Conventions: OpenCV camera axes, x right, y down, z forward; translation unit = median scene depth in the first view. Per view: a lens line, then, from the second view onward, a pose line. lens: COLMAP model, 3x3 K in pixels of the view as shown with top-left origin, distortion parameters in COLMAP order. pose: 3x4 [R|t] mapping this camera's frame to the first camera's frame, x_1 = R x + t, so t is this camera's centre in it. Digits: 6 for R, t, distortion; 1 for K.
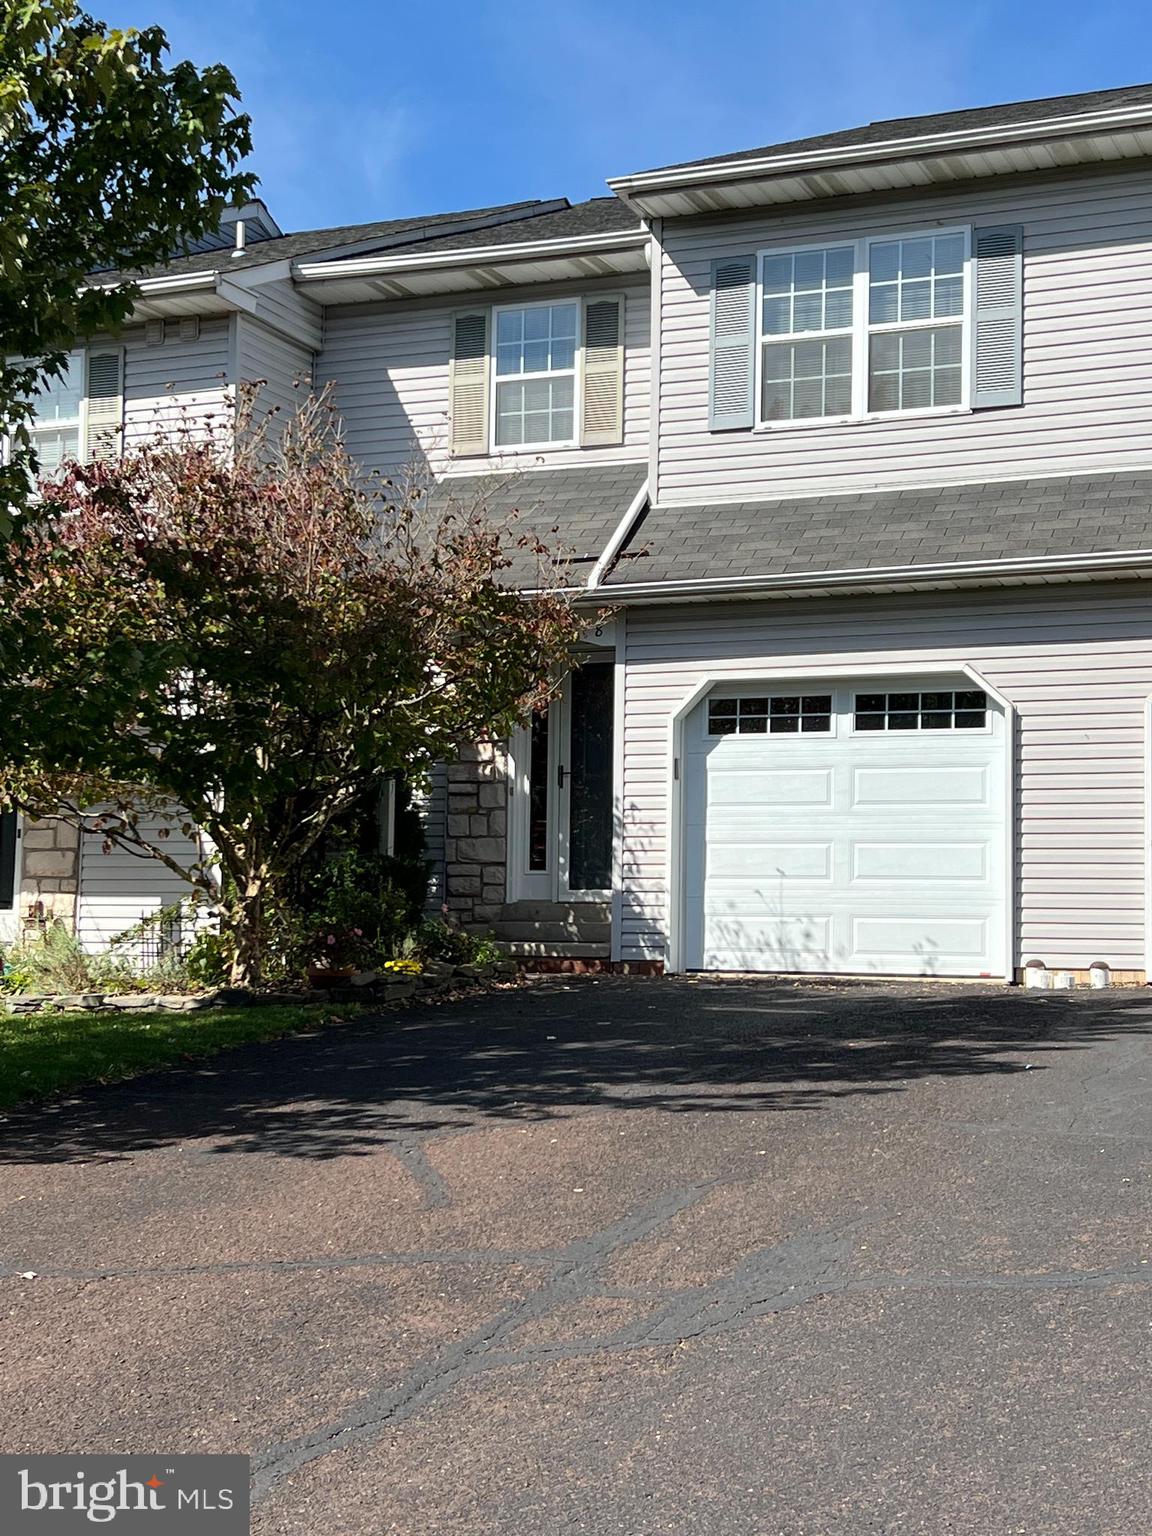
lens RADIAL K [[2261.6, 0, 571.3], [0, 2261.6, 768.7], [0, 0, 1]] dist [0.151246, 0.000000]
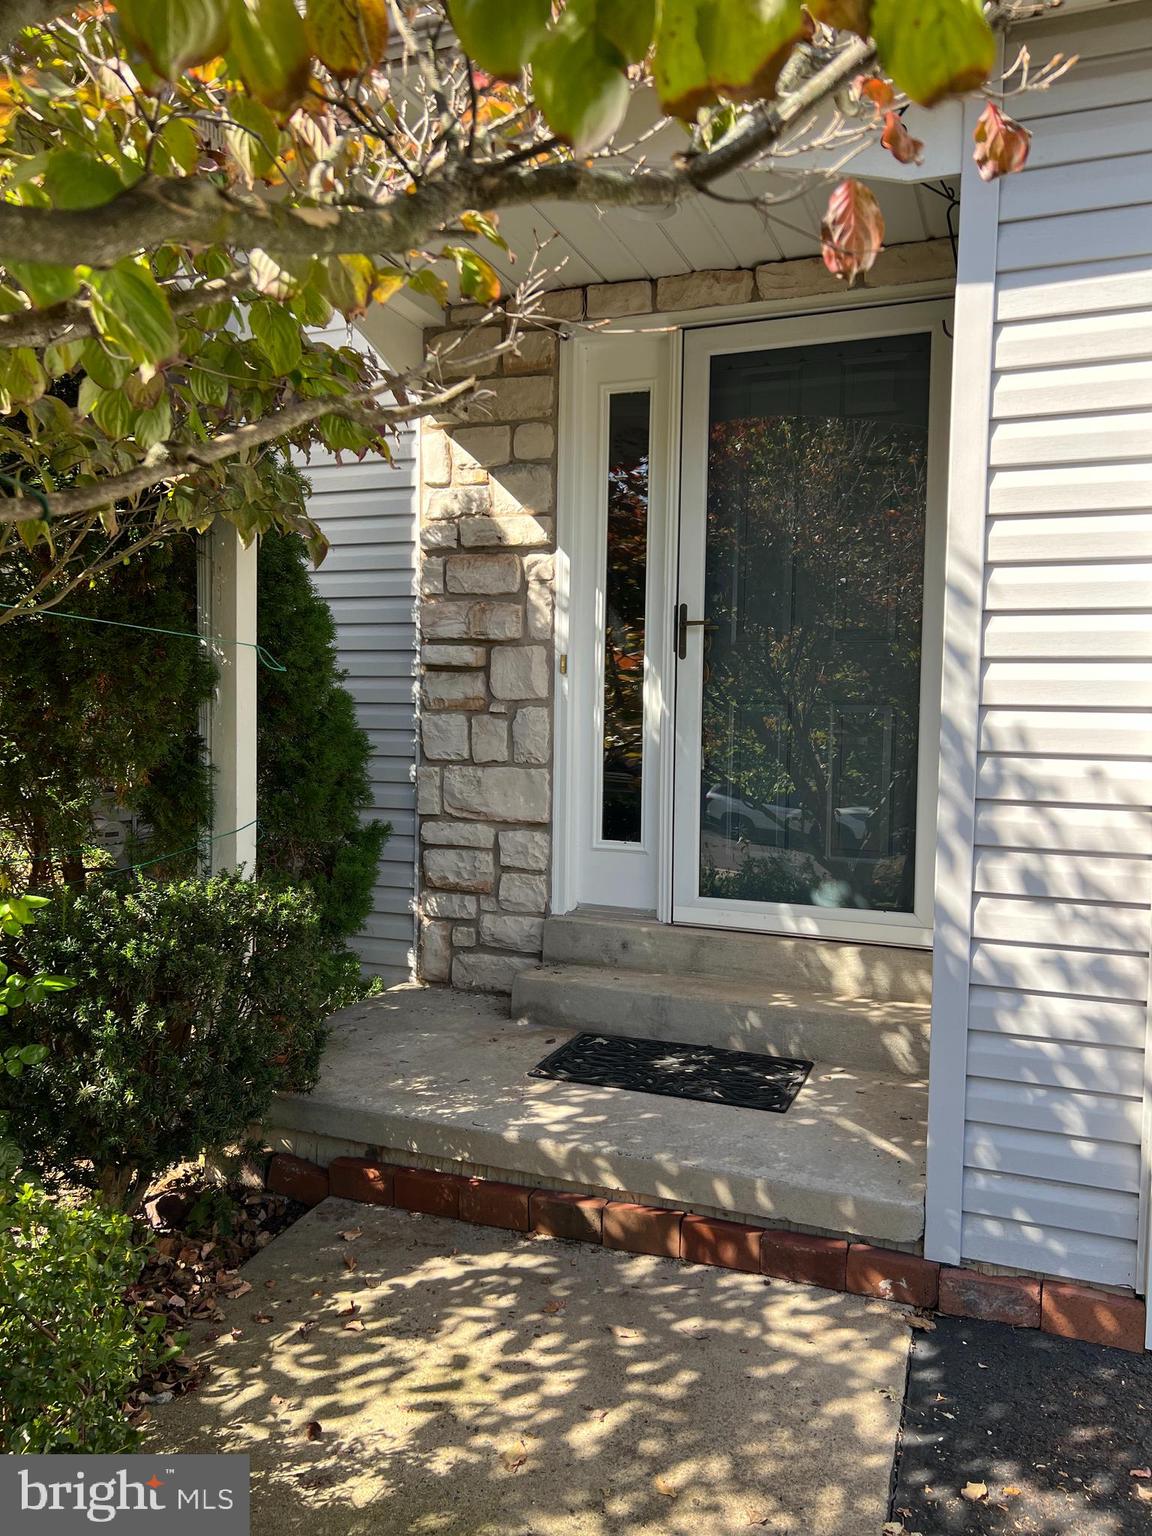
lens RADIAL K [[1154.9, 0, 577.4], [0, 1154.9, 765.5], [0, 0, 1]] dist [0.013642, -0.002296]
pose [[0.999988, 0.004880, 0.000099, -0.026176], [-0.004848, 0.990594, 0.136750, -0.001093], [0.000569, -0.136749, 0.990606, 0.858648]]
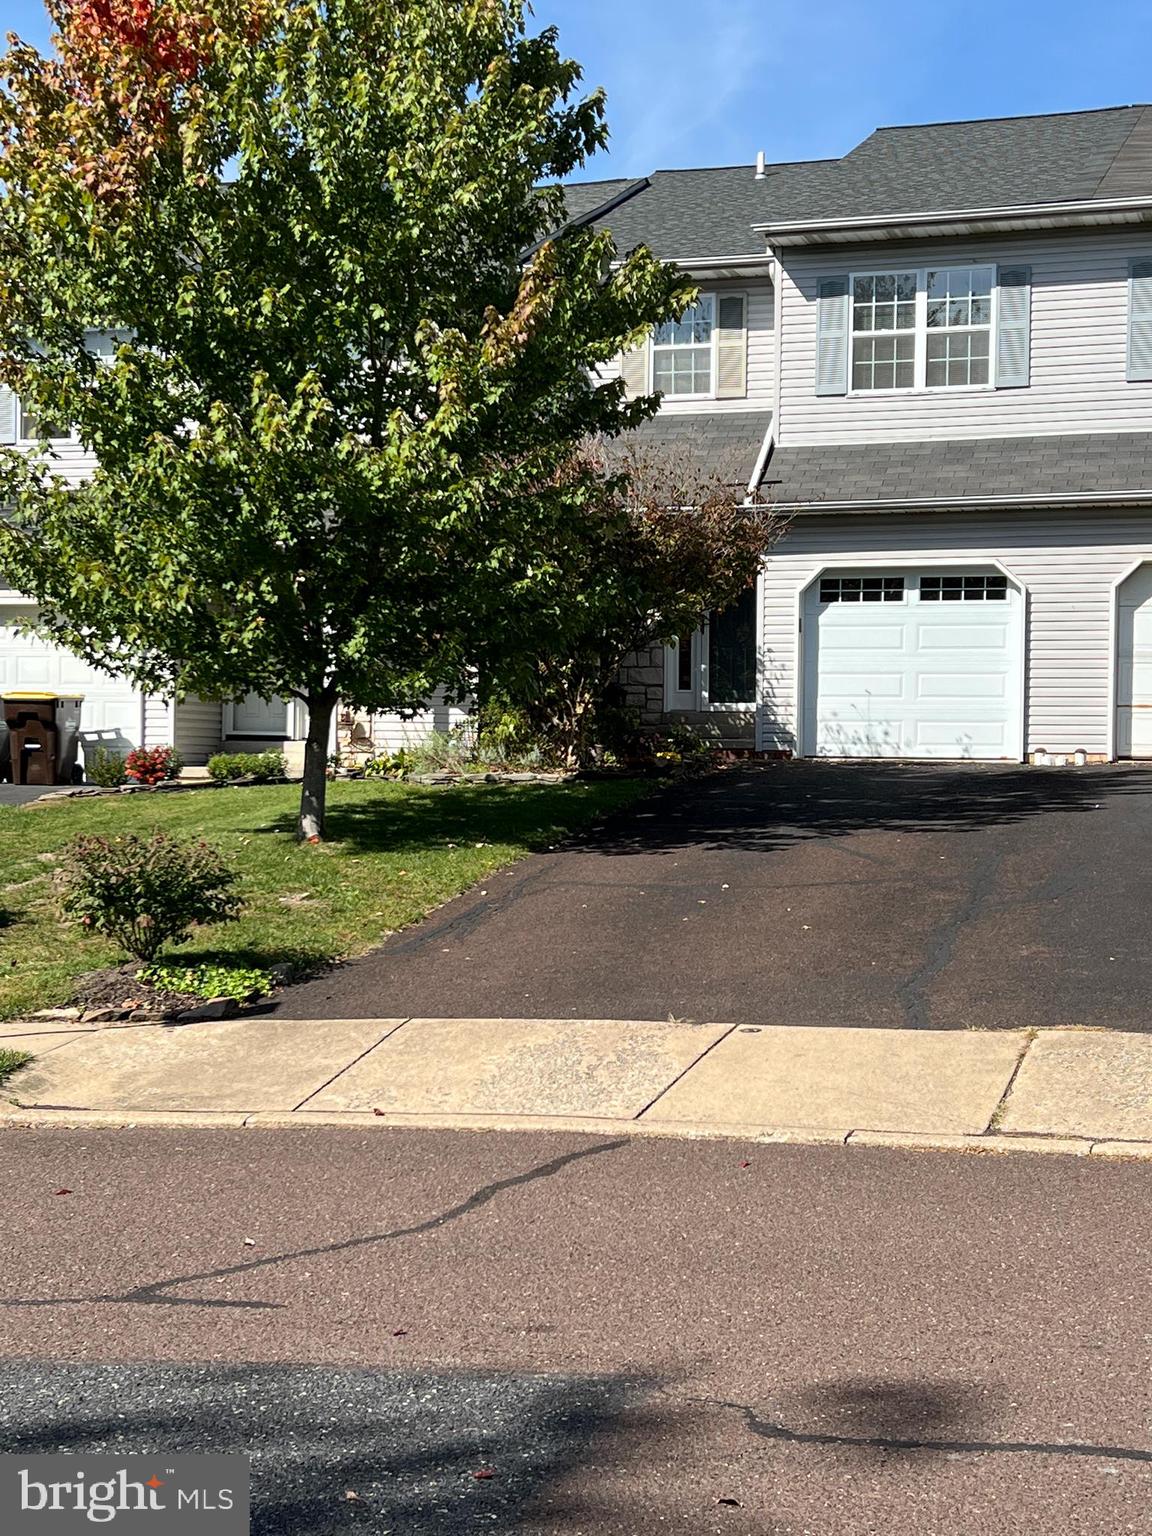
lens RADIAL K [[2261.6, 0, 578.4], [0, 2261.6, 768.0], [0, 0, 1]] dist [0.151246, 0.000000]
pose [[0.995755, -0.007670, 0.091719, -0.242629], [-0.001098, 0.995460, 0.095172, -0.049219], [-0.092033, -0.094869, 0.991226, -0.507902]]
